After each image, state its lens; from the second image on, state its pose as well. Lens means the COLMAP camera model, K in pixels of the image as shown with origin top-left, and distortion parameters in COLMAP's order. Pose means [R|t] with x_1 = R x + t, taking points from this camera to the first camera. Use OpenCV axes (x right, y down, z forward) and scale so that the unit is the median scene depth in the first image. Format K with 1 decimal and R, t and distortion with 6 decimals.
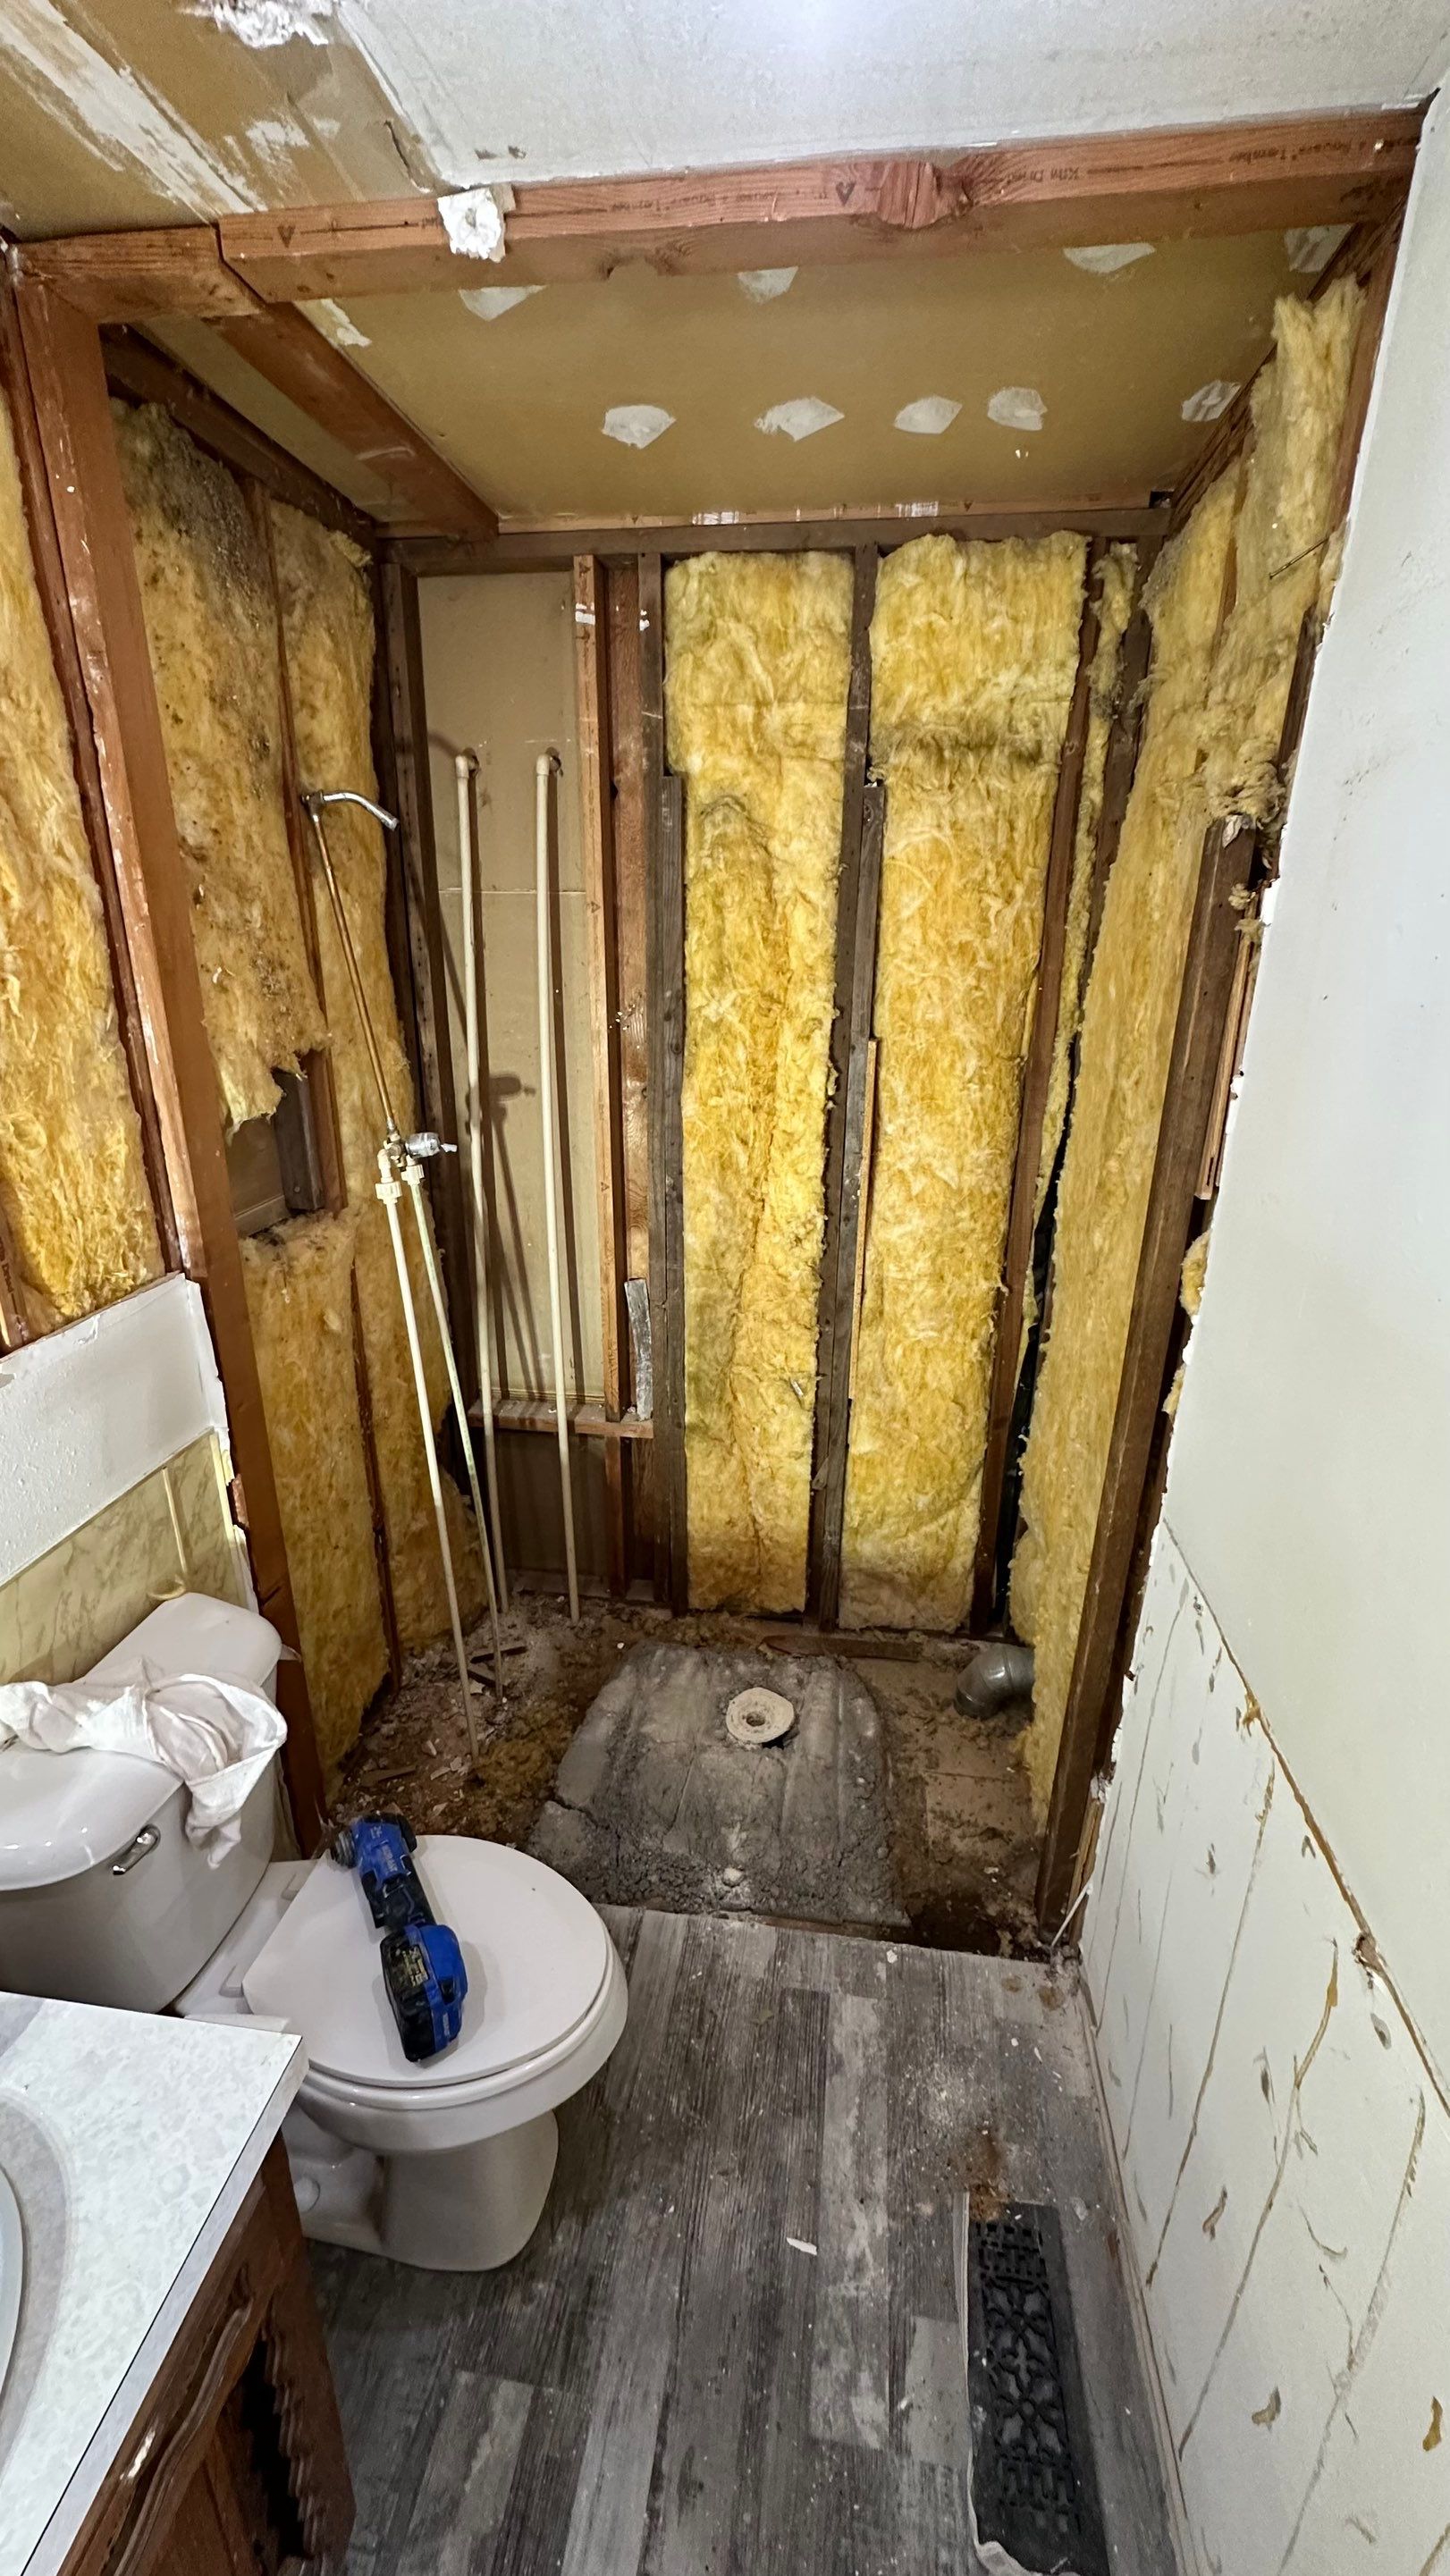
lens RADIAL K [[1023.2, 0, 726.3], [0, 1023.2, 1287.4], [0, 0, 1]] dist [-0.001270, 0.000252]
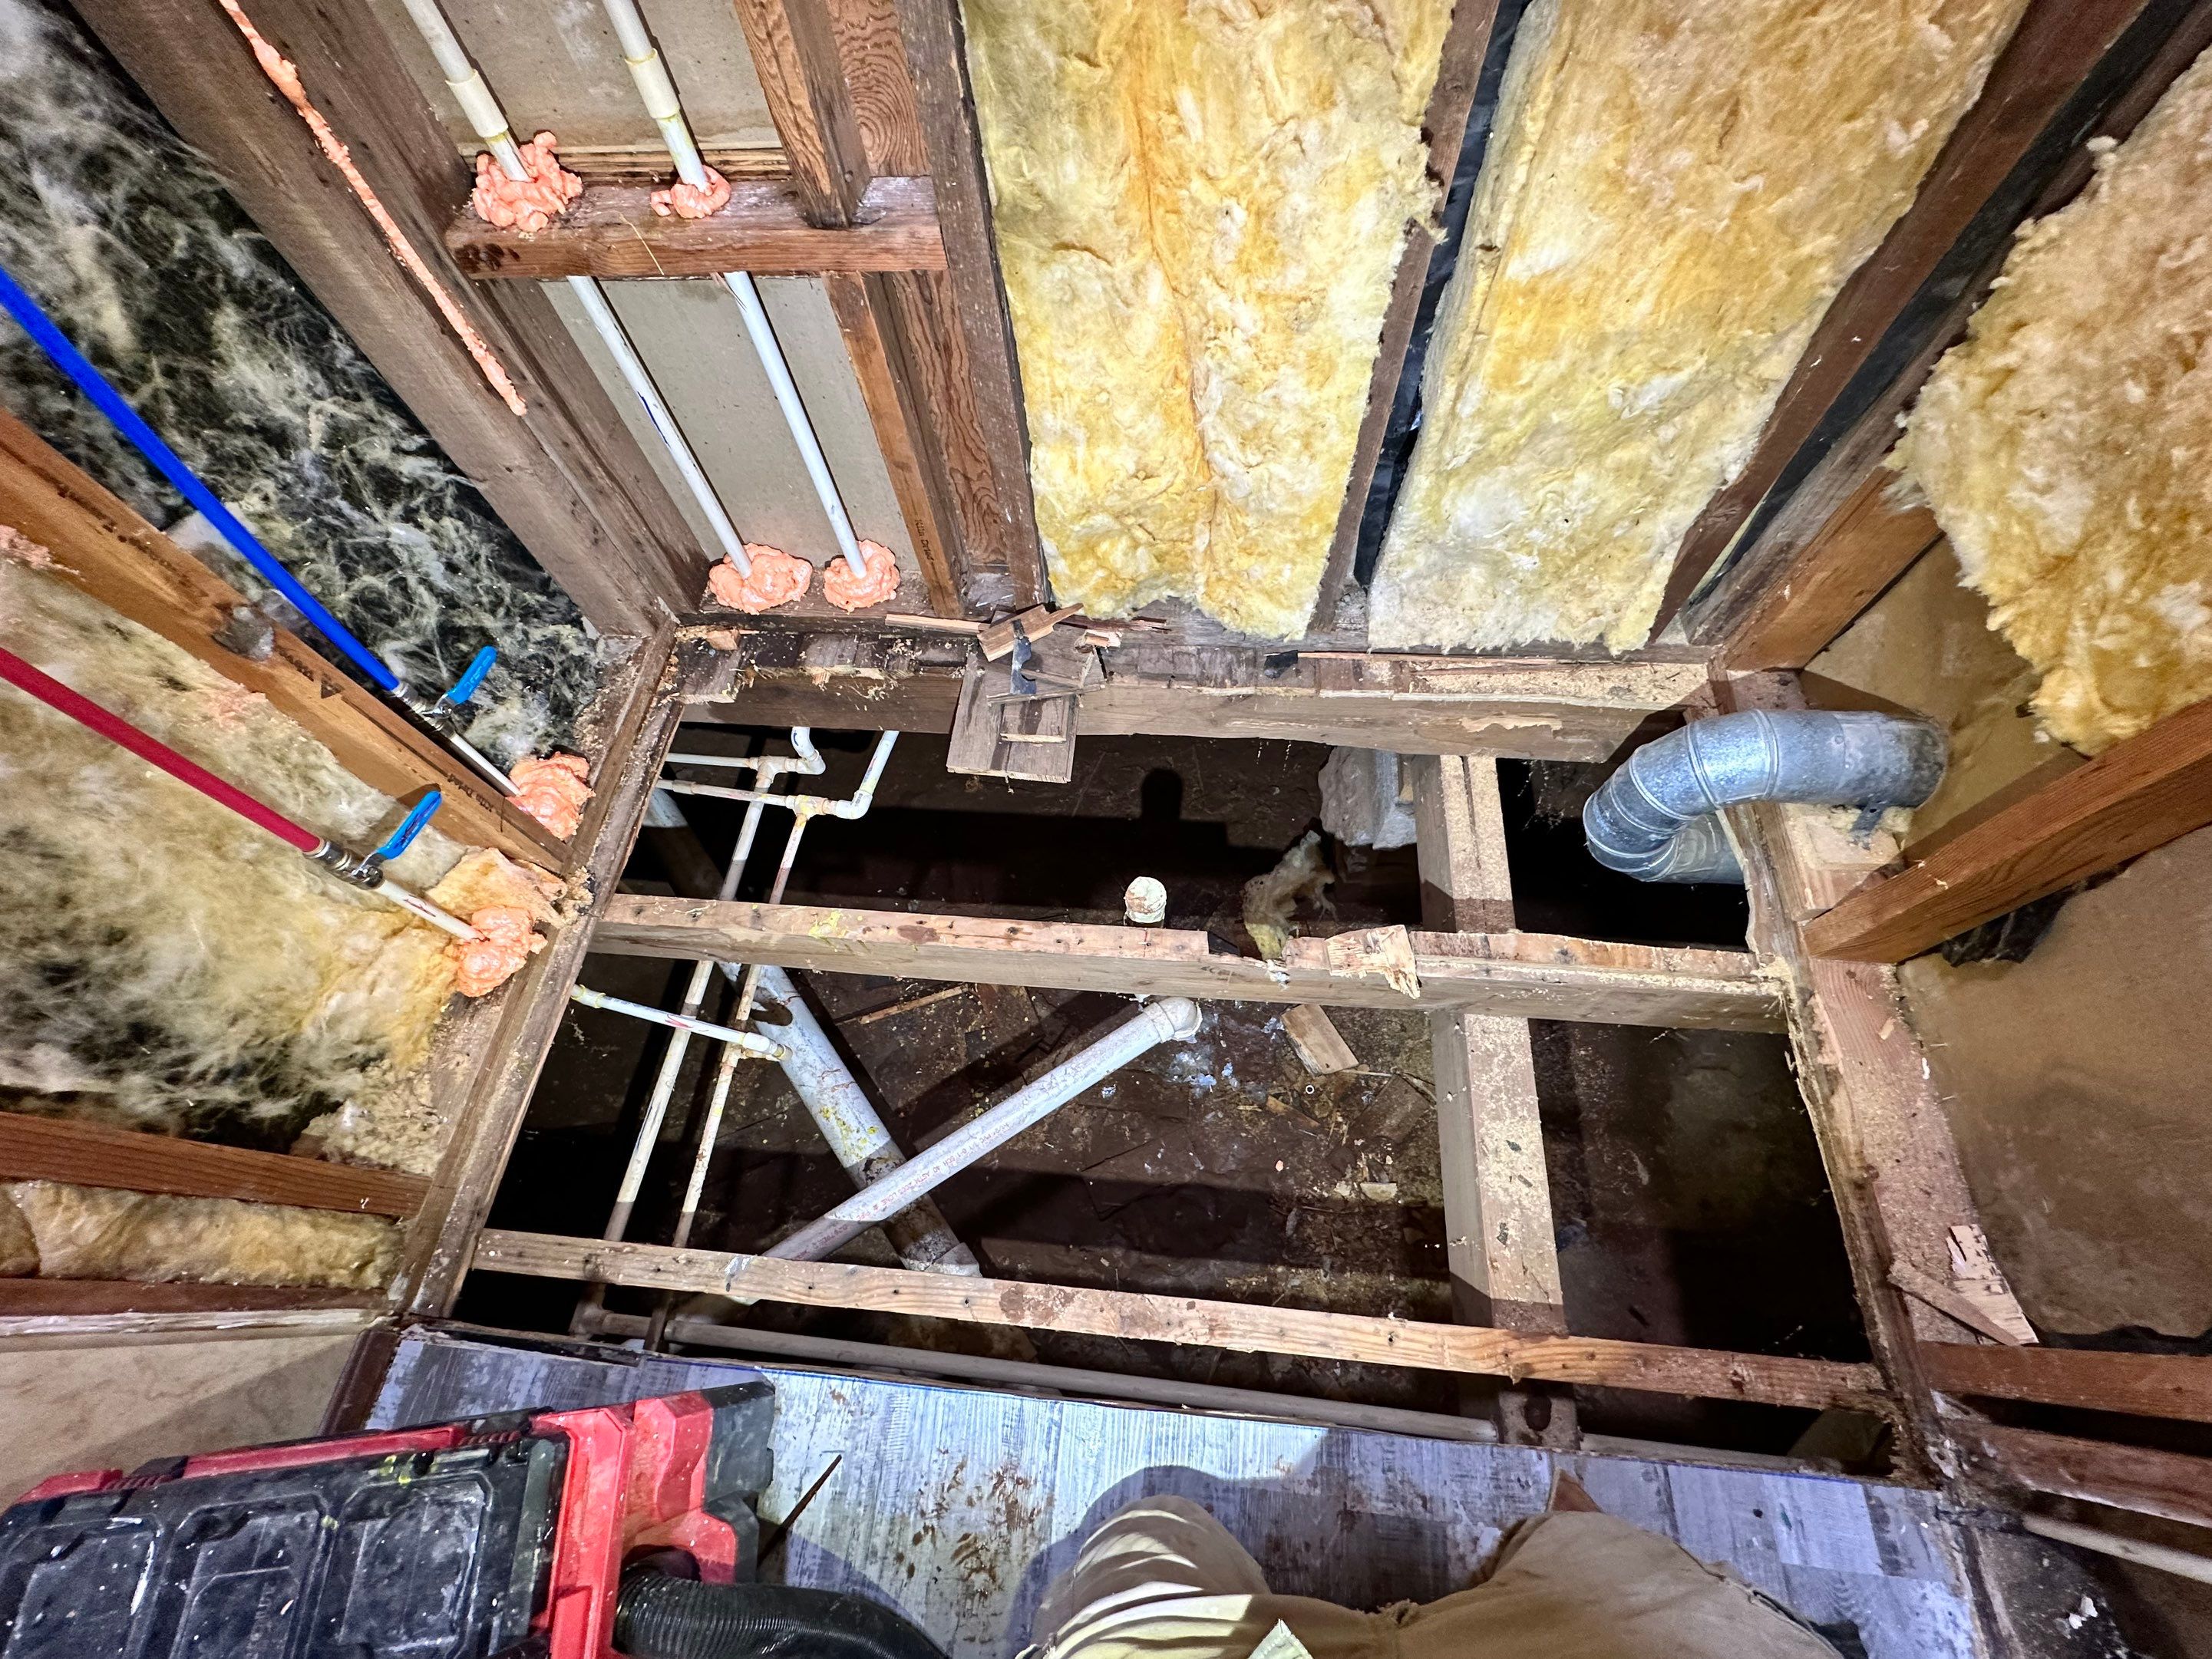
lens RADIAL K [[878.8, 0, 1102.9], [0, 878.8, 827.7], [0, 0, 1]] dist [-0.005803, 0.002255]
pose [[0.996450, -0.076627, -0.034874, -0.026492], [0.080118, 0.735823, 0.672418, 0.121231], [-0.025864, -0.672825, 0.739350, 0.876235]]
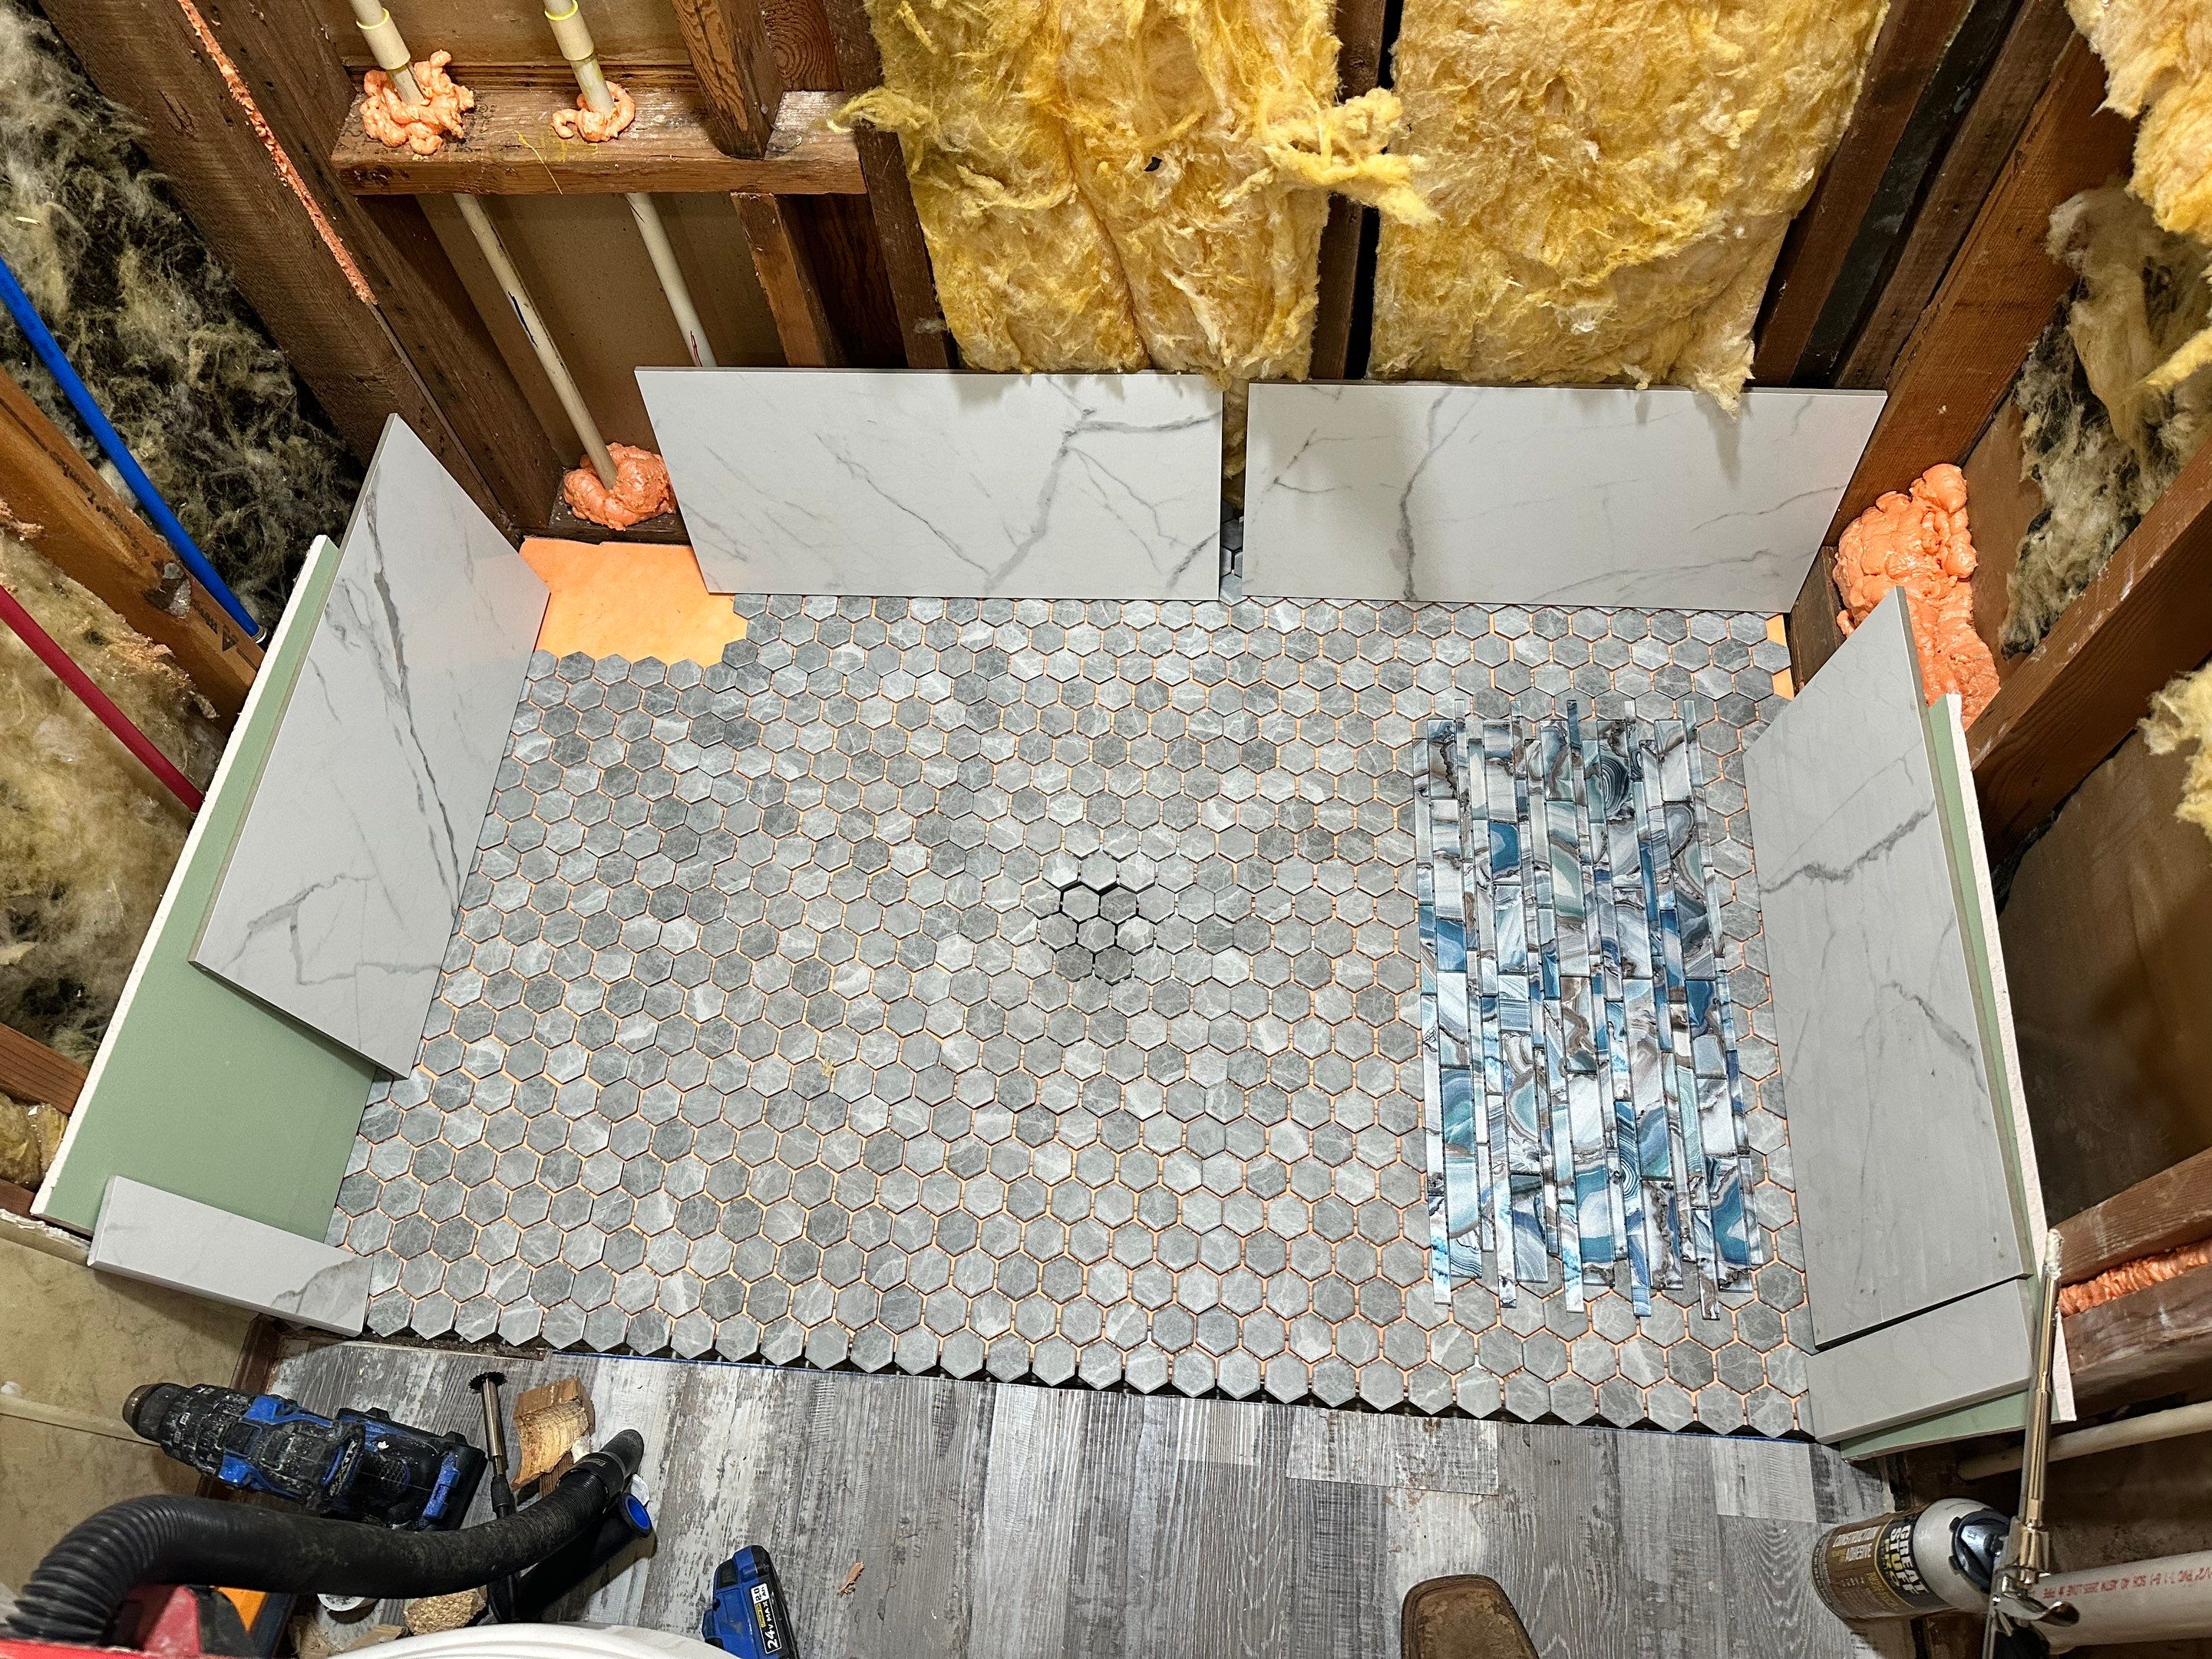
lens RADIAL K [[1542.9, 0, 1106.0], [0, 1542.9, 829.5], [0, 0, 1]] dist [0.091124, -0.137213]
pose [[0.995942, -0.082423, -0.036133, 0.018034], [0.085079, 0.731429, 0.676590, -0.071749], [-0.029337, -0.676918, 0.735473, 0.631028]]
